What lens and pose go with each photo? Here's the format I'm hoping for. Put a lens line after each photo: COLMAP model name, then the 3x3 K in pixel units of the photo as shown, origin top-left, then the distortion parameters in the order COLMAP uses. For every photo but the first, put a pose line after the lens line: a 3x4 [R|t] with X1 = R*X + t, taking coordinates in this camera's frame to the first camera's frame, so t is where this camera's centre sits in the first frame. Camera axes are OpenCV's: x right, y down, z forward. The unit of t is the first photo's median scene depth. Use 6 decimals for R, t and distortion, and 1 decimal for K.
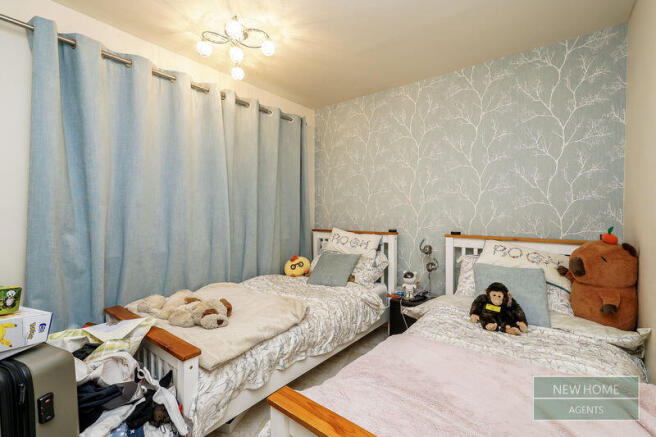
lens RADIAL K [[295.6, 0, 329.4], [0, 295.6, 217.9], [0, 0, 1]] dist [-0.004805, 0.003392]
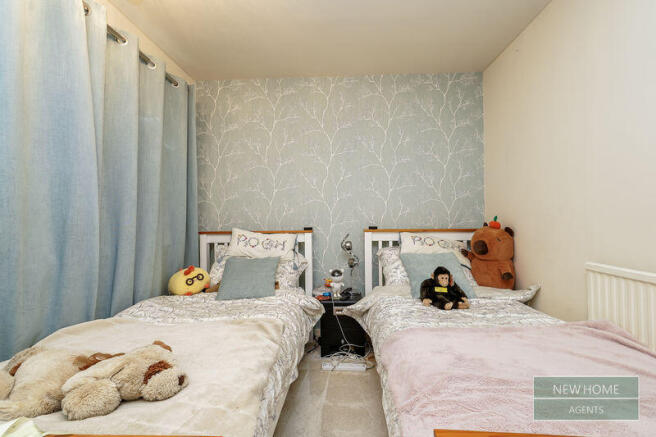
lens RADIAL K [[295.6, 0, 329.2], [0, 295.6, 216.5], [0, 0, 1]] dist [-0.004805, 0.003392]
pose [[0.817055, -0.004077, 0.576545, -0.306016], [0.021903, 0.999473, -0.023972, 0.033296], [-0.576143, 0.032215, 0.816714, 0.229278]]
